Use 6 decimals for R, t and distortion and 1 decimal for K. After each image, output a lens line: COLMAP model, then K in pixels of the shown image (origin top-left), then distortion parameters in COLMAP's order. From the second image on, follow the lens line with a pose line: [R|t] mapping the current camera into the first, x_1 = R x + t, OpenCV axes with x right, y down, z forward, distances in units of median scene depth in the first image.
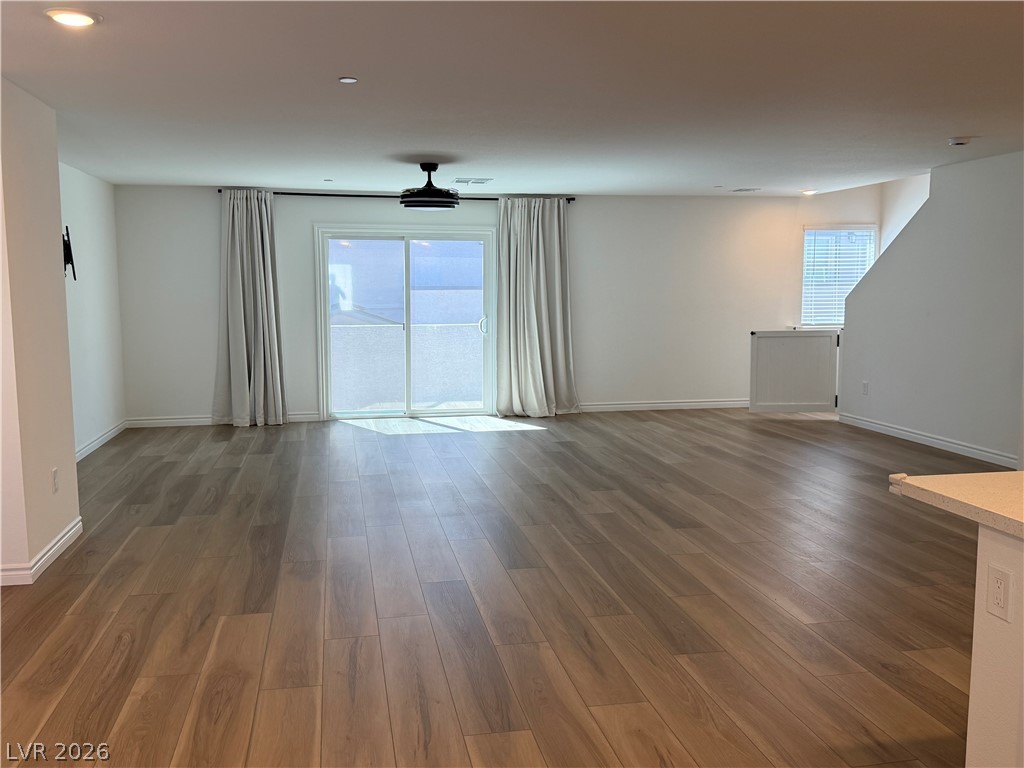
lens RADIAL K [[891.0, 0, 512.0], [0, 891.0, 384.0], [0, 0, 1]] dist [0.142639, -0.259597]
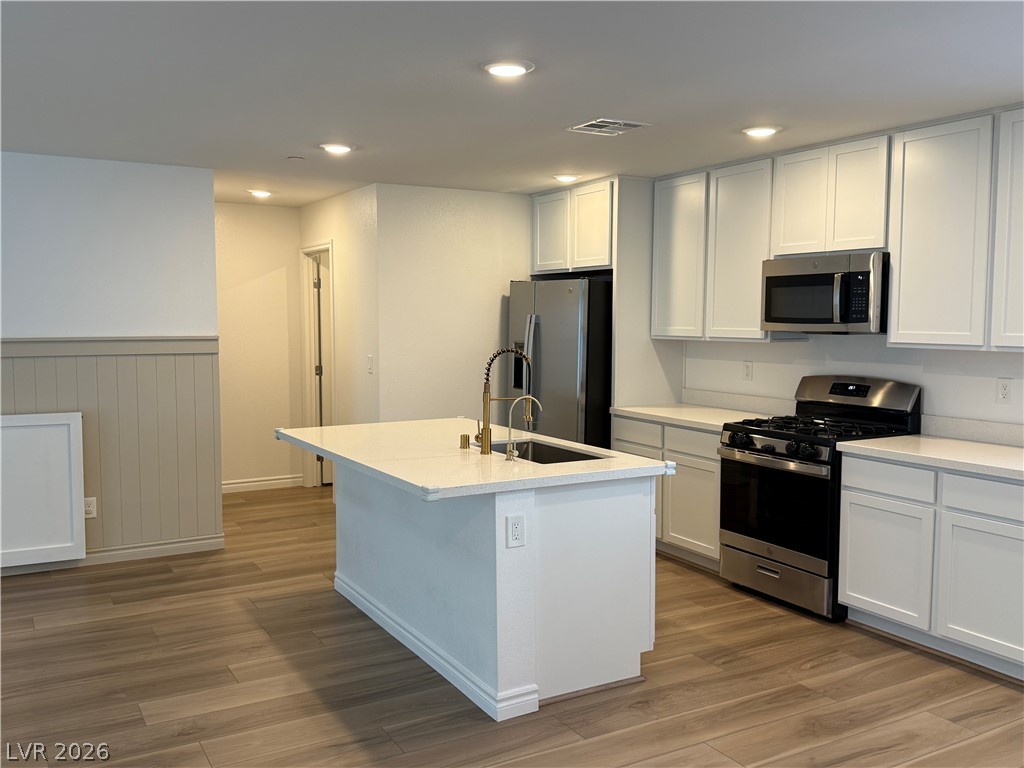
lens RADIAL K [[891.0, 0, 512.0], [0, 891.0, 384.0], [0, 0, 1]] dist [0.142639, -0.259597]
pose [[-0.319351, -0.069956, 0.945051, -0.217640], [0.110088, 0.987780, 0.110320, -0.045093], [-0.941220, 0.139270, -0.307747, 0.352145]]
